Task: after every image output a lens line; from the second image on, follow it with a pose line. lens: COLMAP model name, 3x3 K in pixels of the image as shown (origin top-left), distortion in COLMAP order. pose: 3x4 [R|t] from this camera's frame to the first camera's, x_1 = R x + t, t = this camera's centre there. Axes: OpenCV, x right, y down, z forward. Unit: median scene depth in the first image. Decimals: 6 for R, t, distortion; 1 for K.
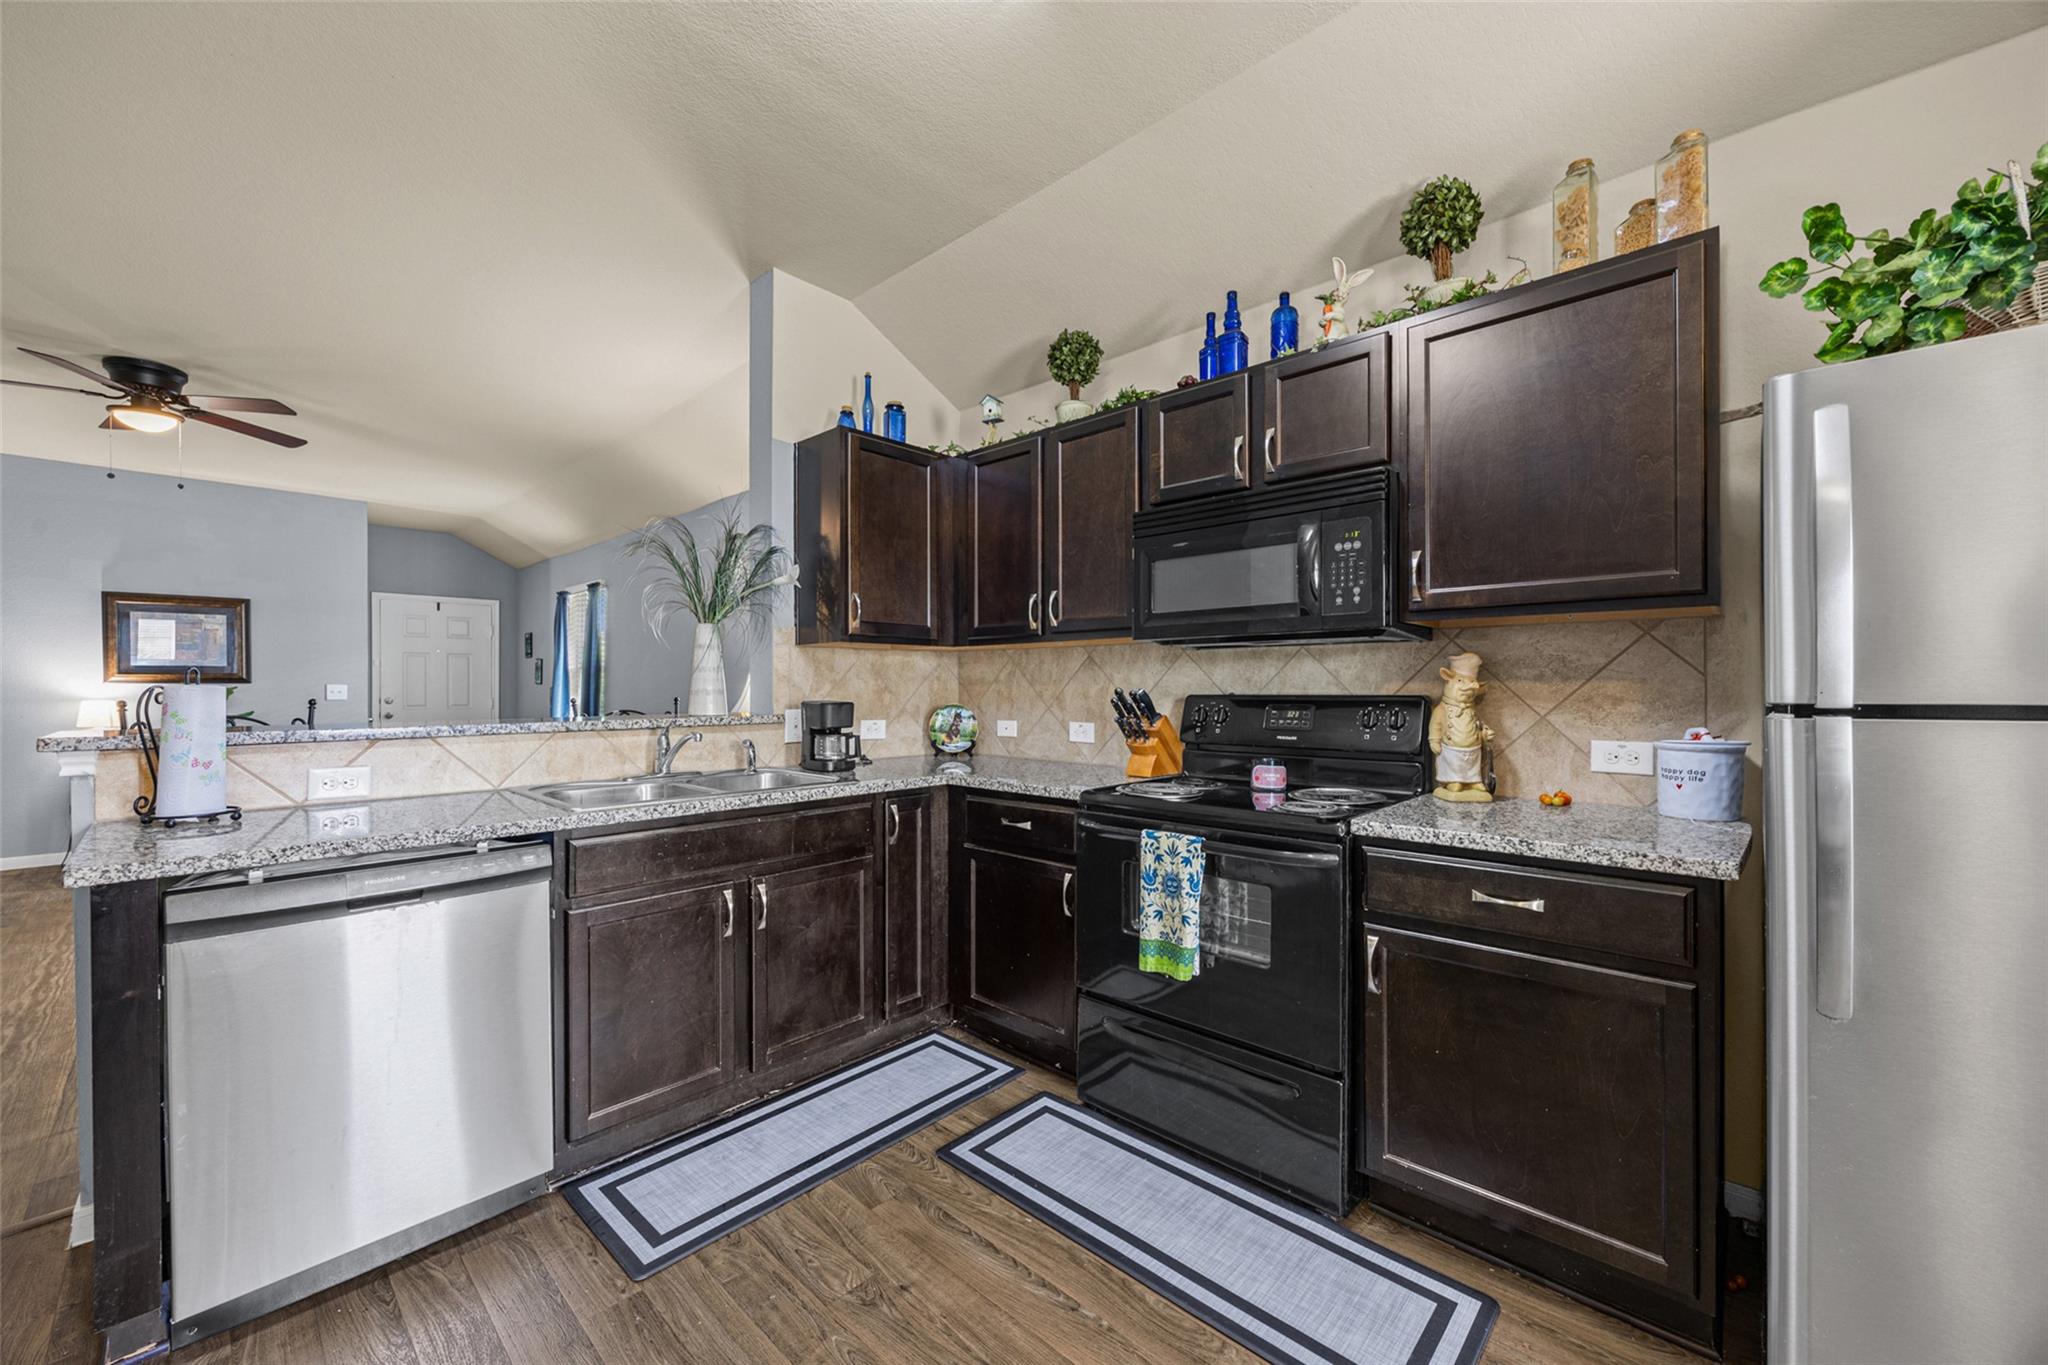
lens RADIAL K [[784.1, 0, 1012.9], [0, 784.1, 688.2], [0, 0, 1]] dist [-0.003509, 0.000005]
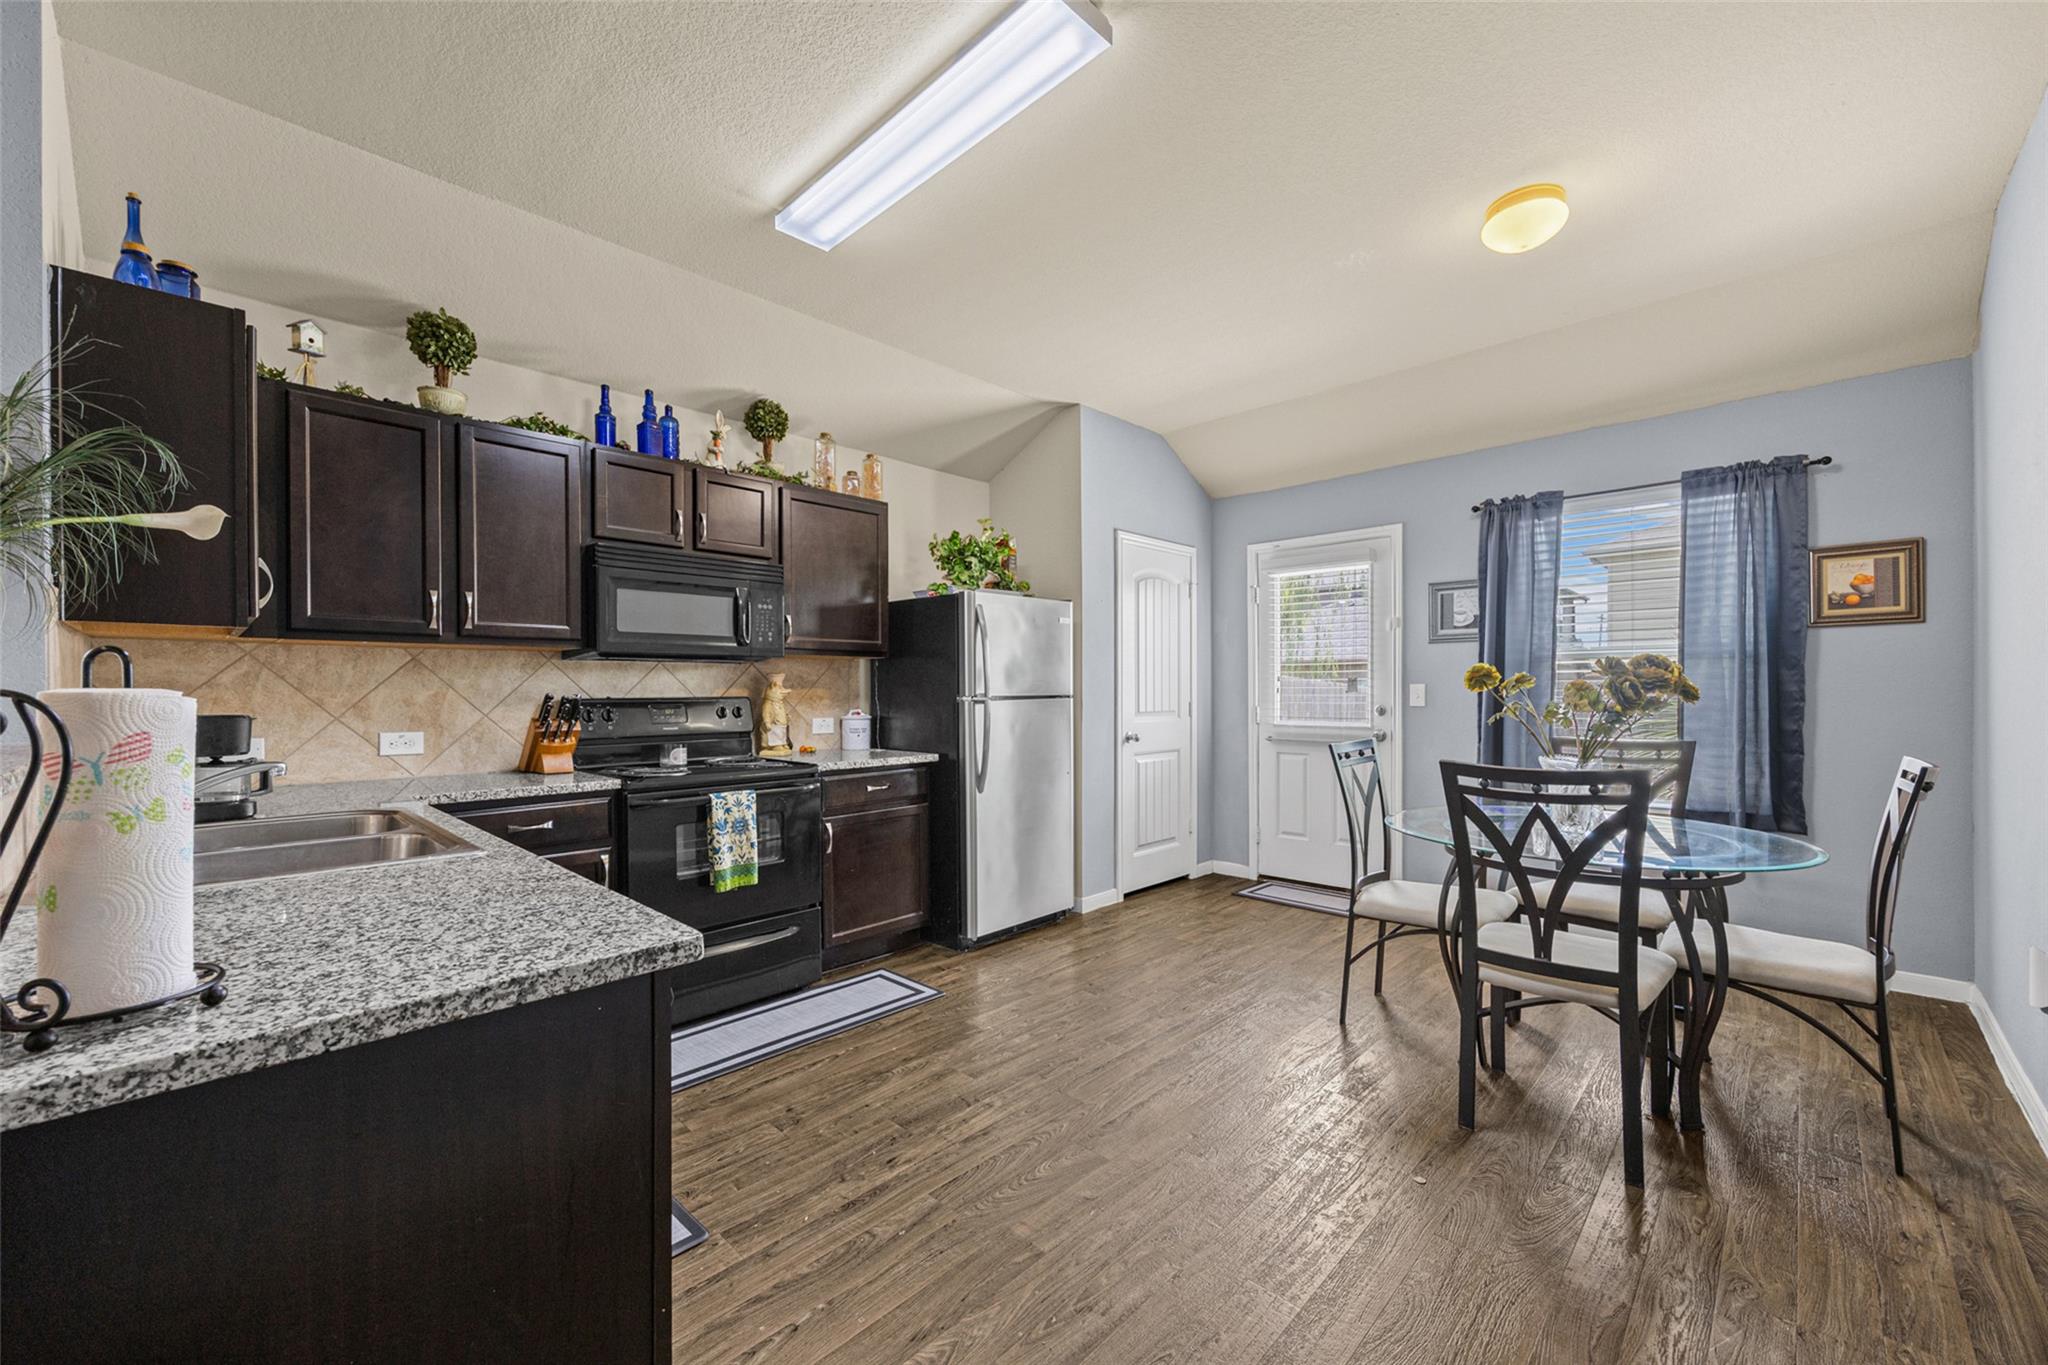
lens RADIAL K [[809.4, 0, 1015.1], [0, 809.4, 692.4], [0, 0, 1]] dist [0.001172, 0.000150]
pose [[0.018780, -0.001772, 0.999822, -1.194782], [0.004660, 0.999988, 0.001685, -0.000439], [-0.999813, 0.004628, 0.018788, 0.410114]]
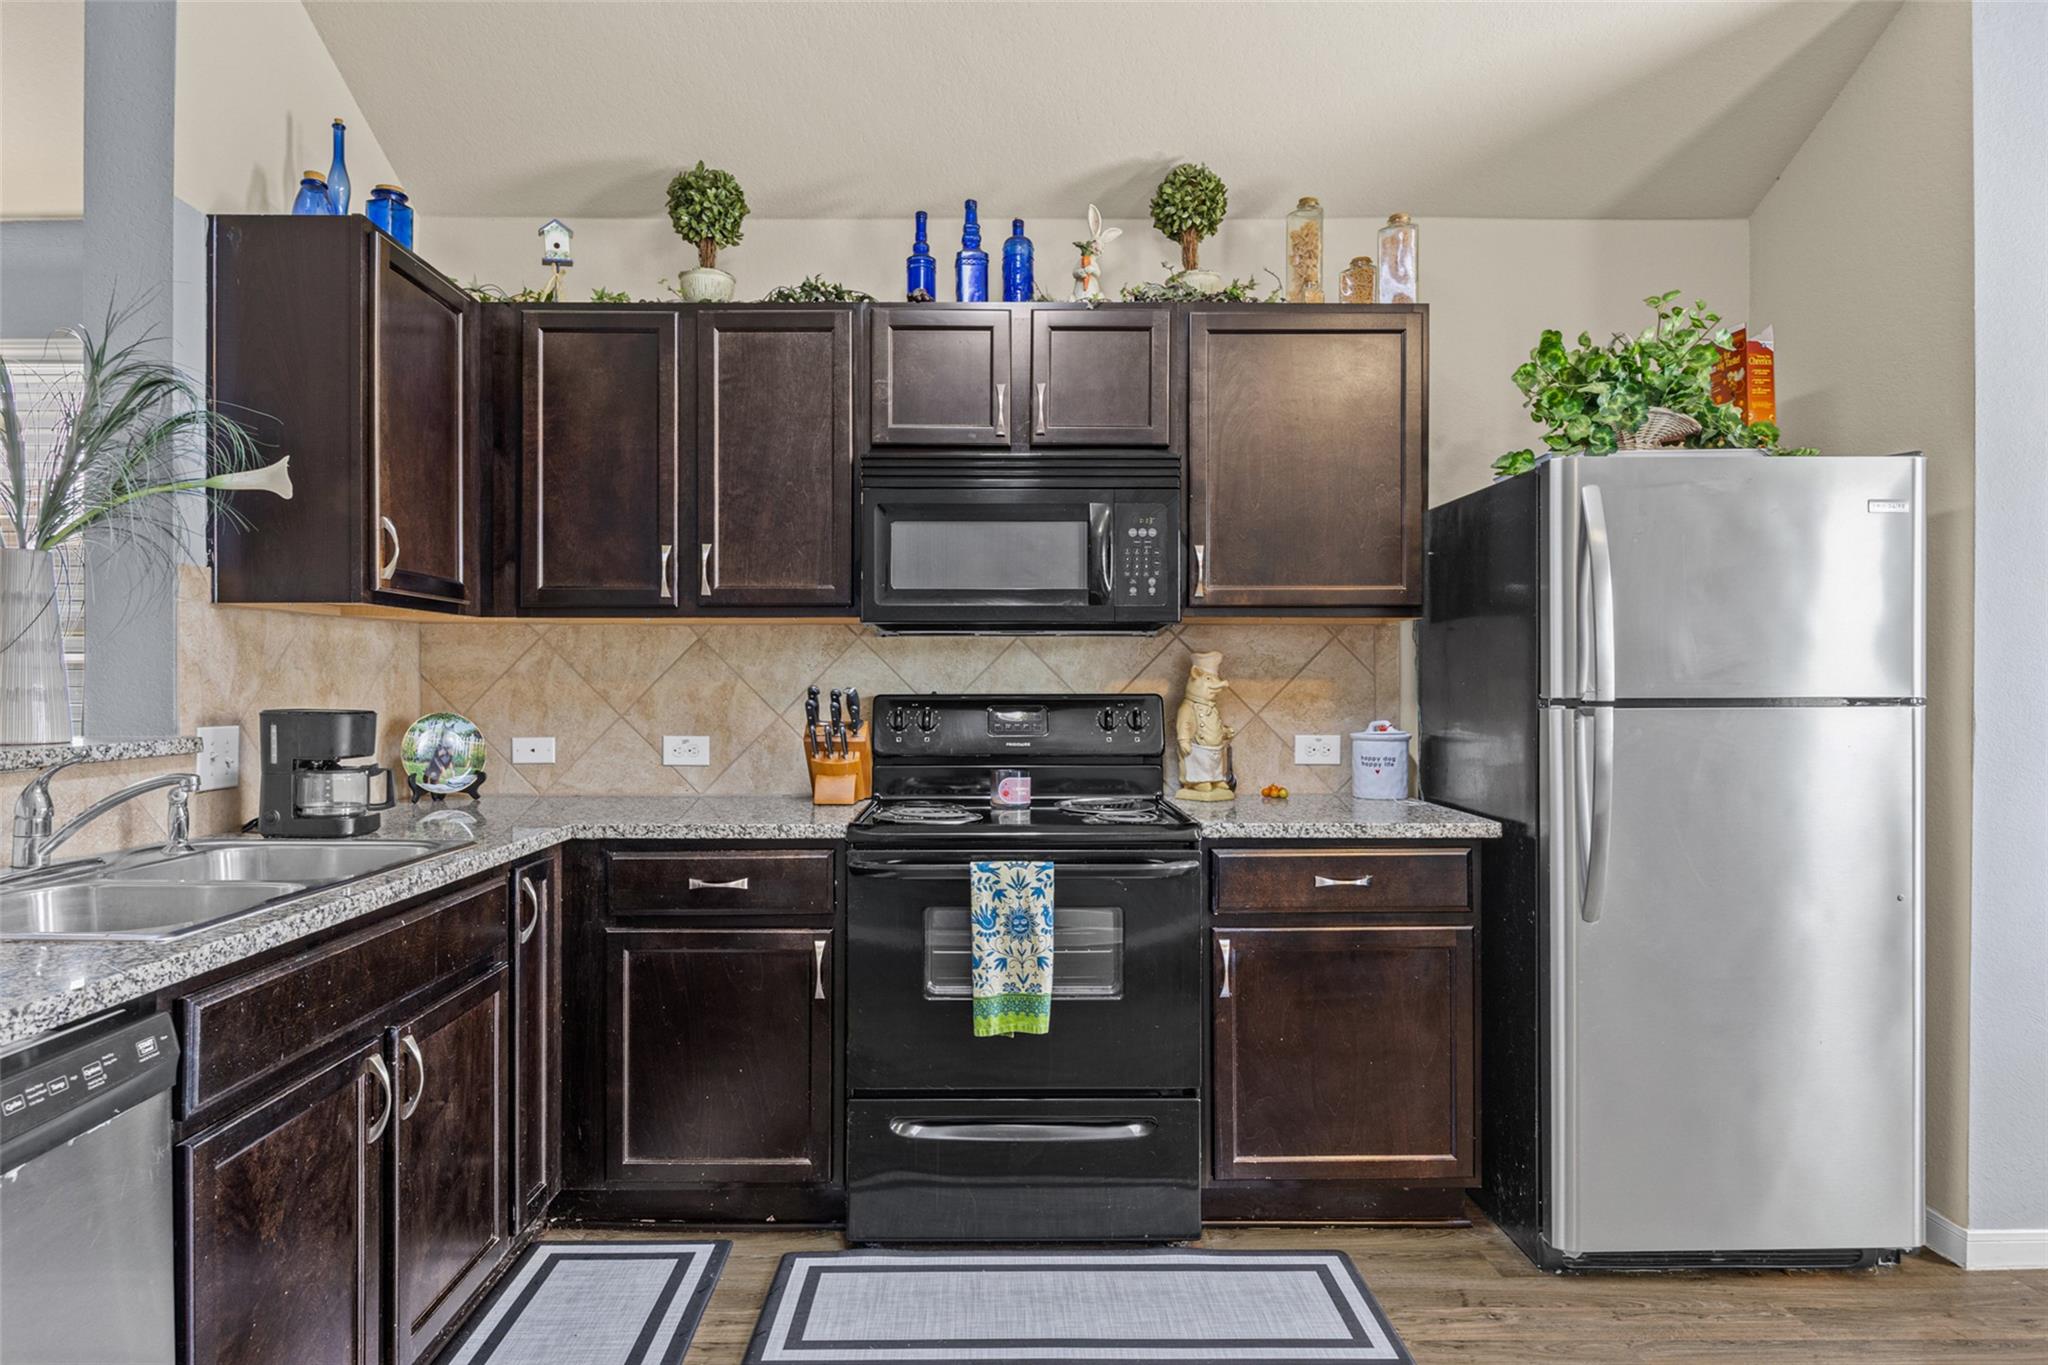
lens RADIAL K [[1167.6, 0, 995.9], [0, 1167.6, 685.7], [0, 0, 1]] dist [-0.001039, -0.001459]
pose [[0.725198, 0.000903, 0.688540, -0.605044], [-0.000893, 1.000000, -0.000371, -0.000041], [-0.688540, -0.000346, 0.725198, 0.111437]]
